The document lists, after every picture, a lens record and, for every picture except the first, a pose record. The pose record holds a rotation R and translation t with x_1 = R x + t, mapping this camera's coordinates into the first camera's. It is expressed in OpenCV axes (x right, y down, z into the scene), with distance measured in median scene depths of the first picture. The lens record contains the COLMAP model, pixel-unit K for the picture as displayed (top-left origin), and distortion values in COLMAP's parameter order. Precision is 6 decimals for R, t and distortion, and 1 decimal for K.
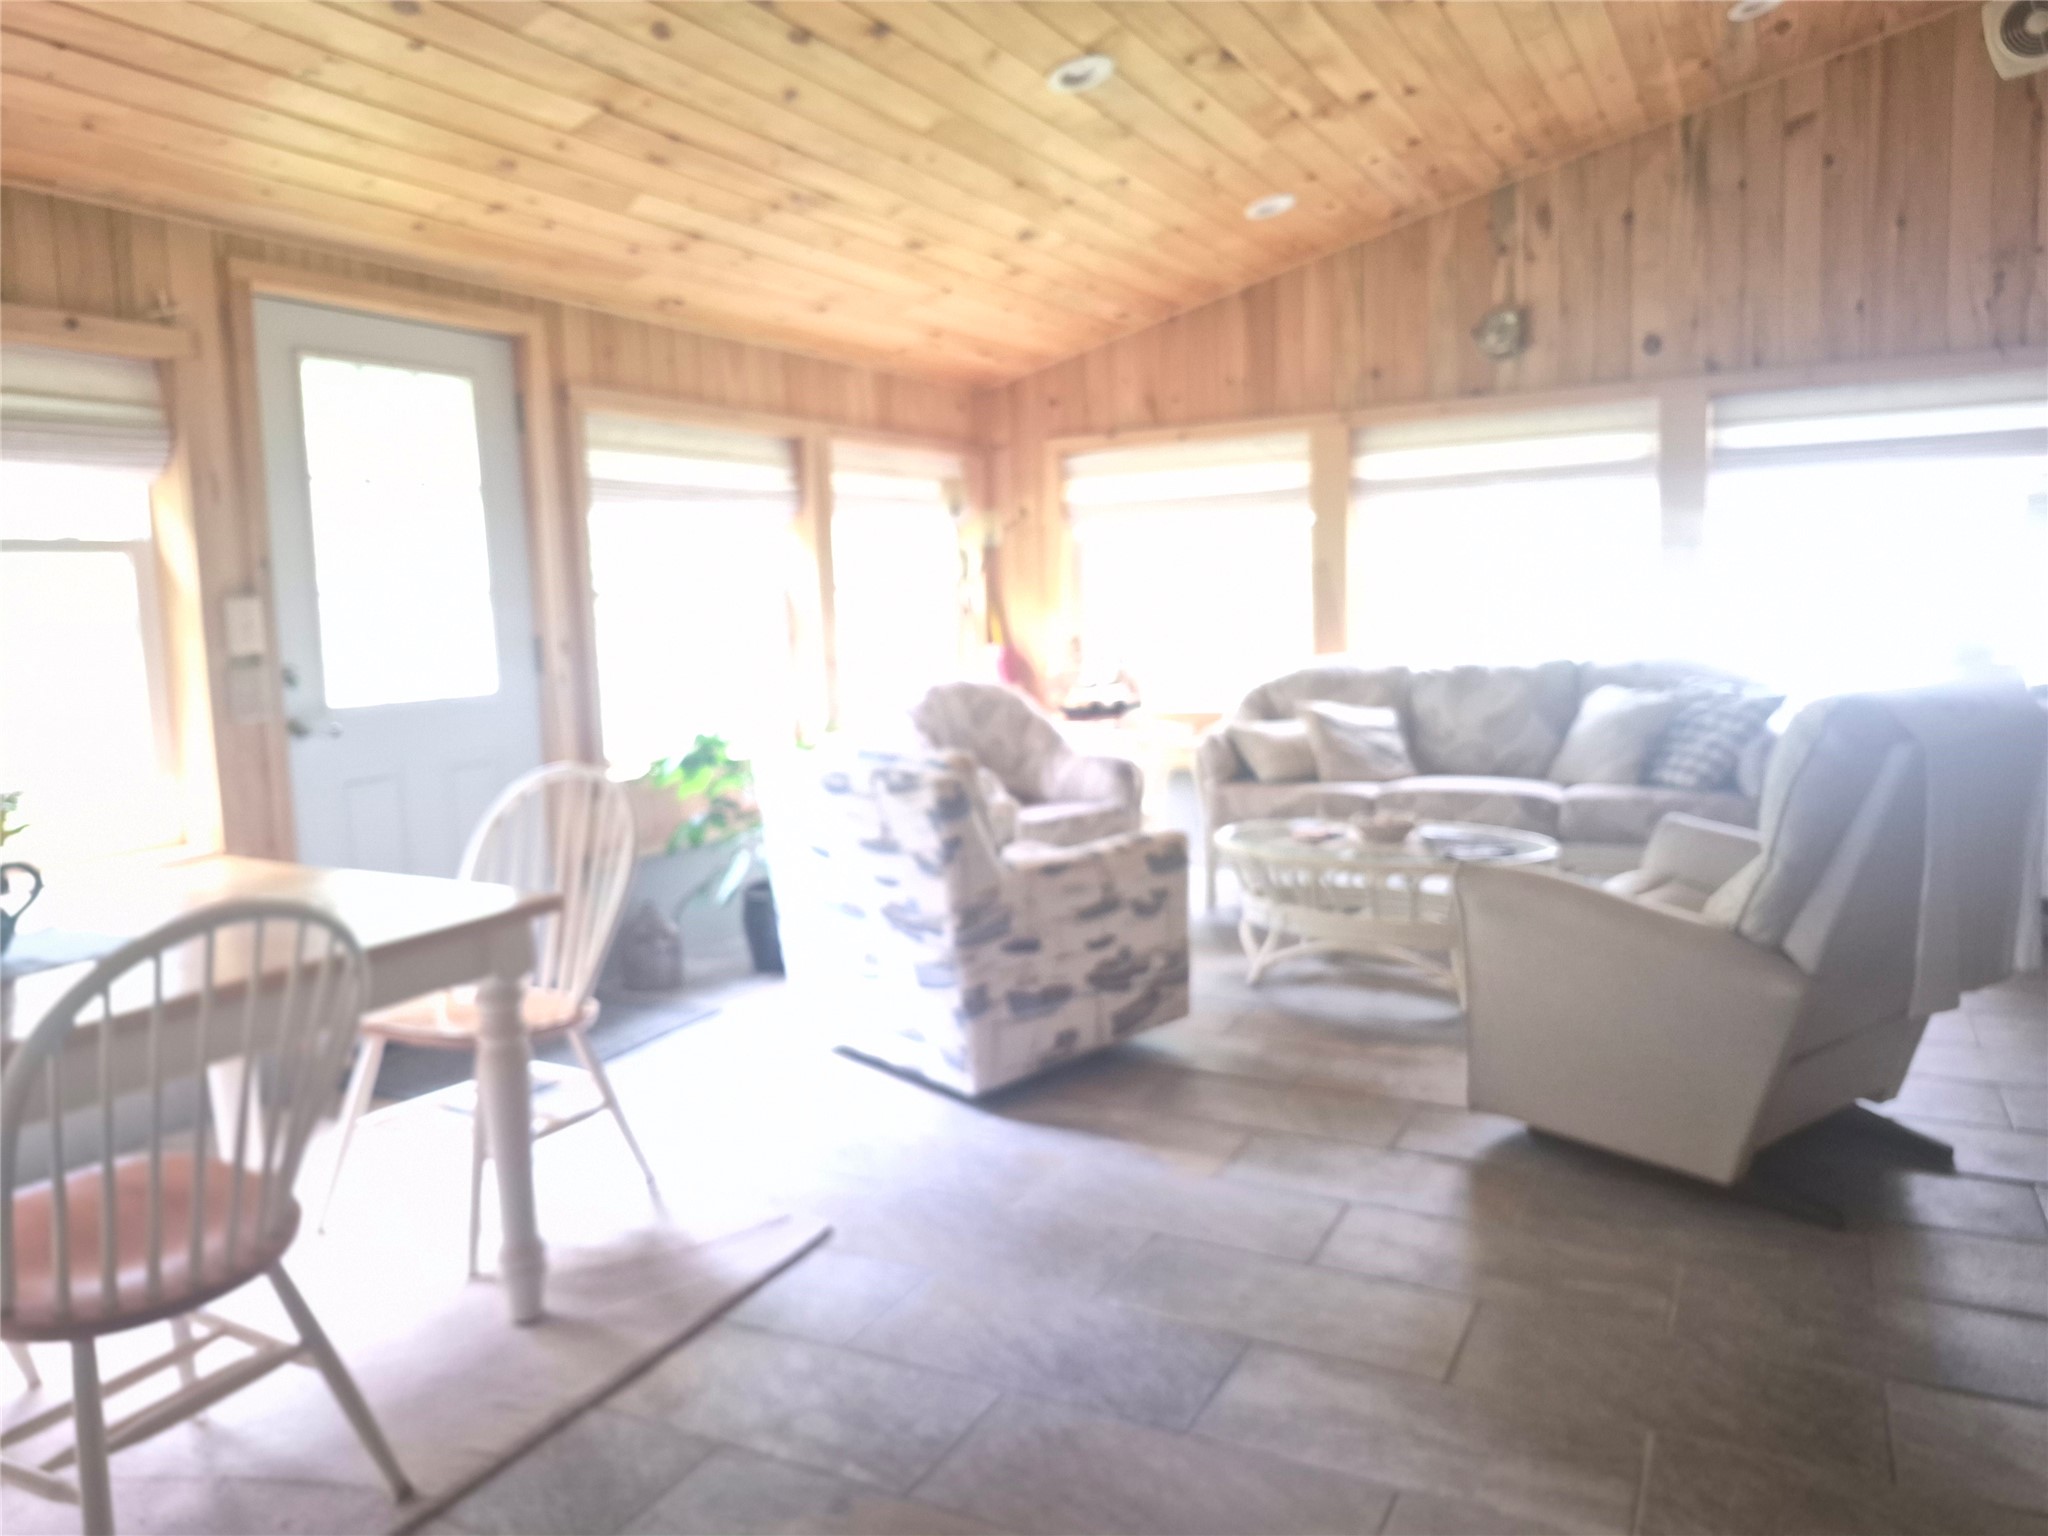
lens RADIAL K [[1459.0, 0, 1023.8], [0, 1459.0, 775.1], [0, 0, 1]] dist [0.025270, -0.044571]
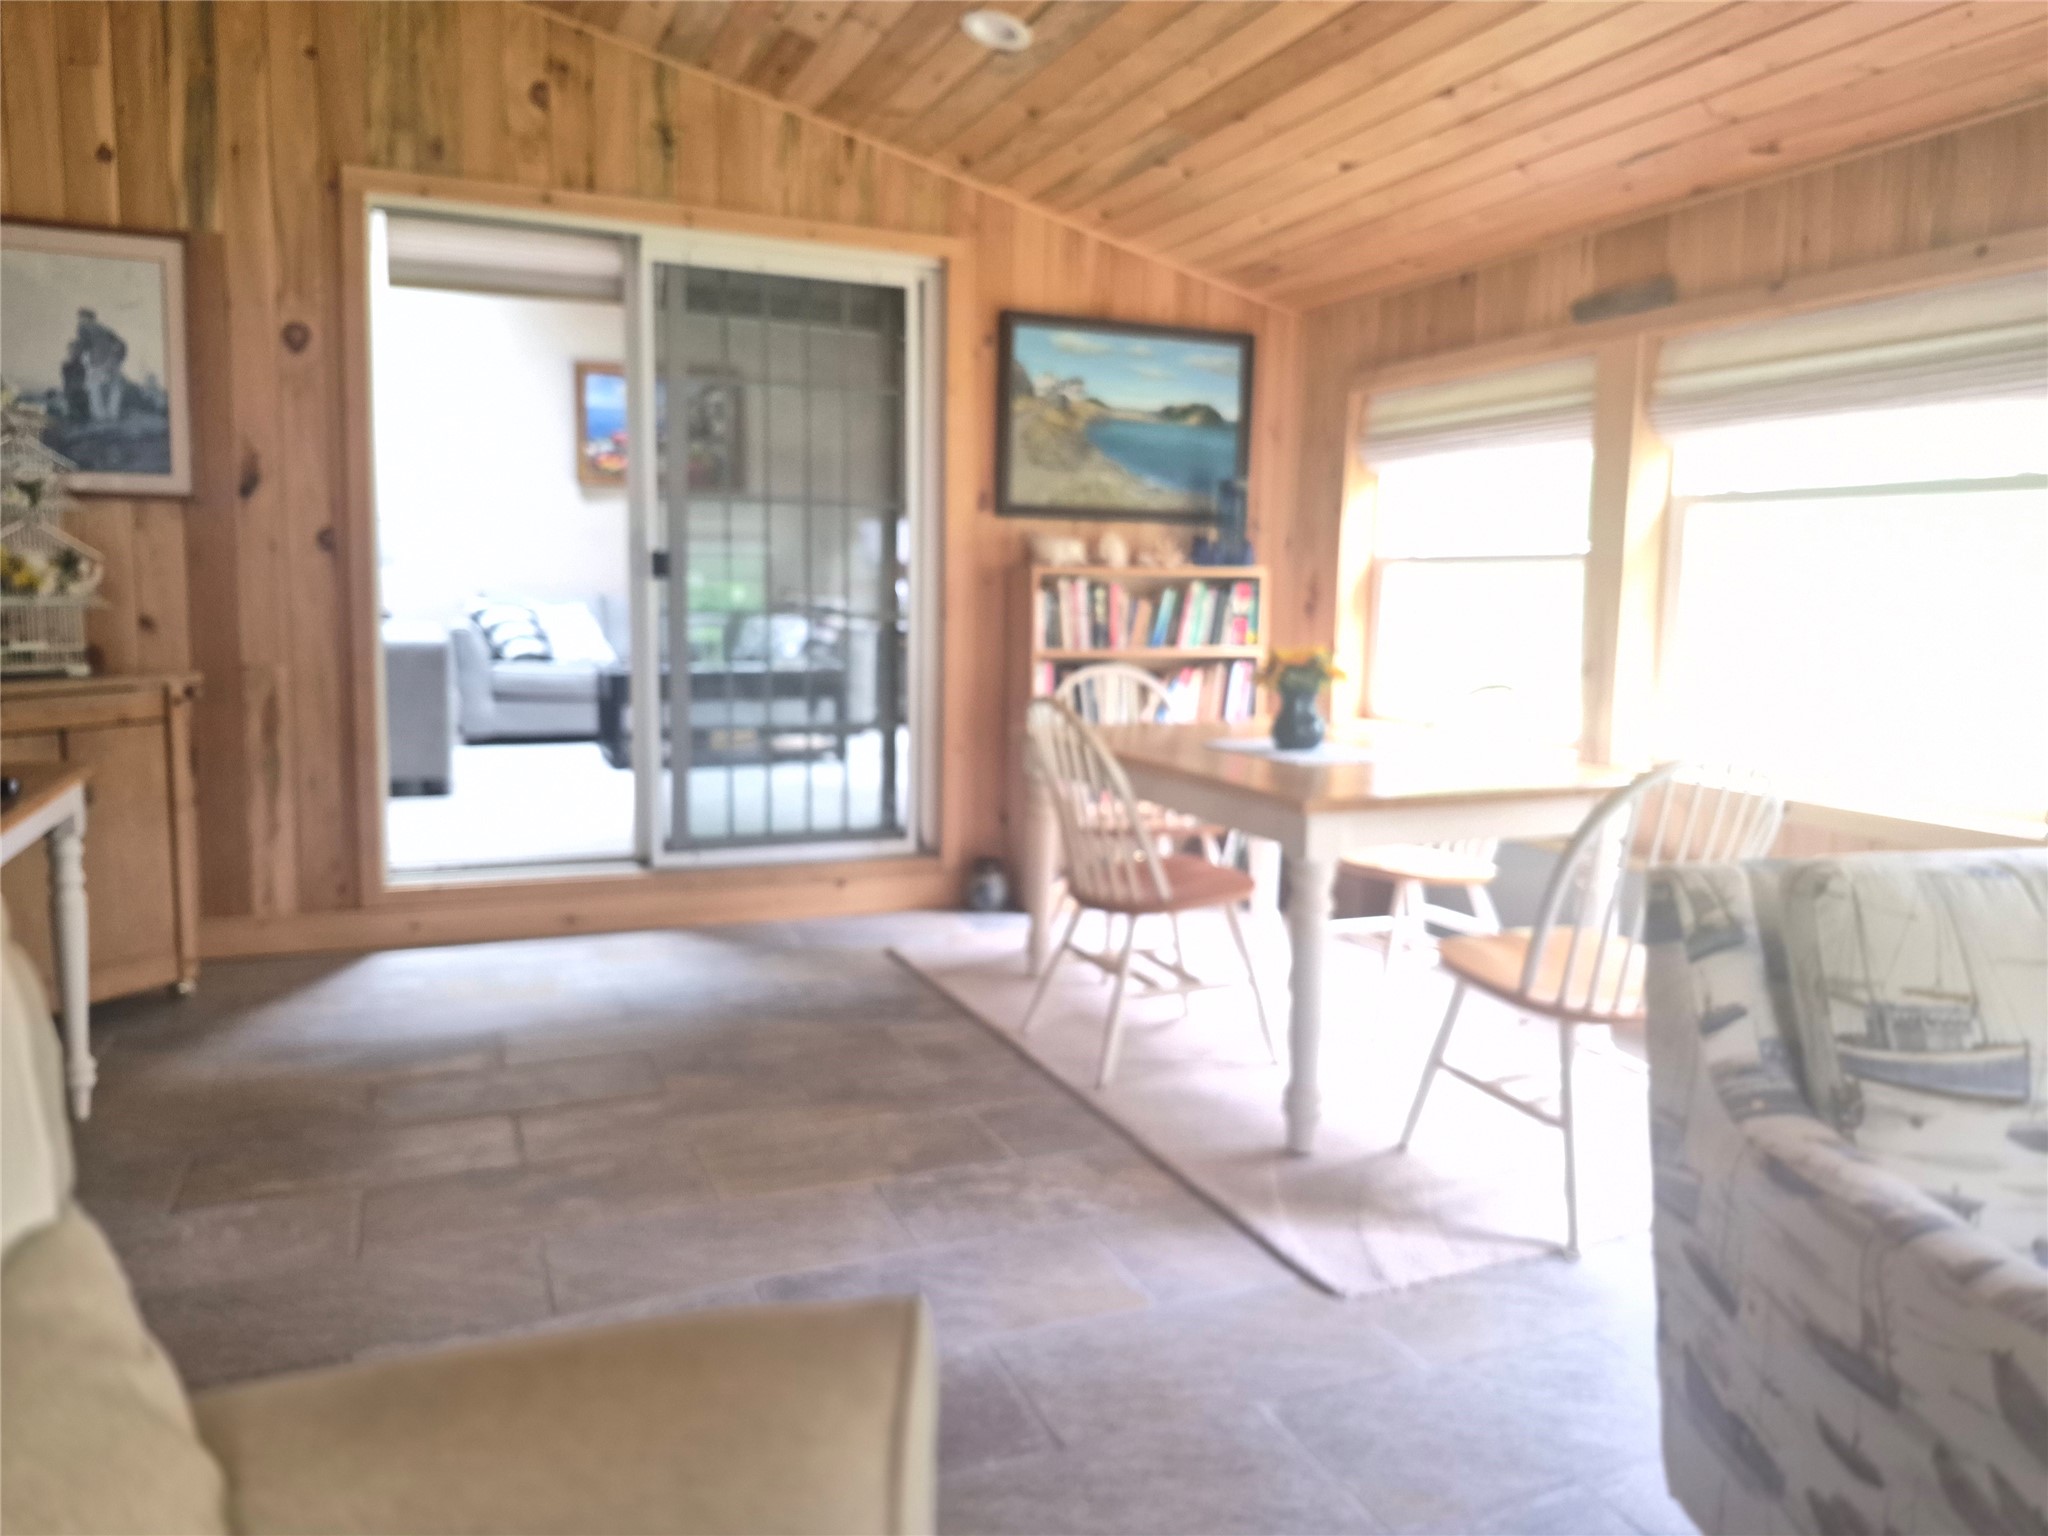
lens RADIAL K [[1459.0, 0, 1026.7], [0, 1459.0, 755.4], [0, 0, 1]] dist [0.025270, -0.044571]
pose [[-0.643497, 0.114970, -0.756765, 0.771218], [-0.091867, 0.969910, 0.225468, -0.214393], [0.759916, 0.214610, -0.613572, 1.741994]]
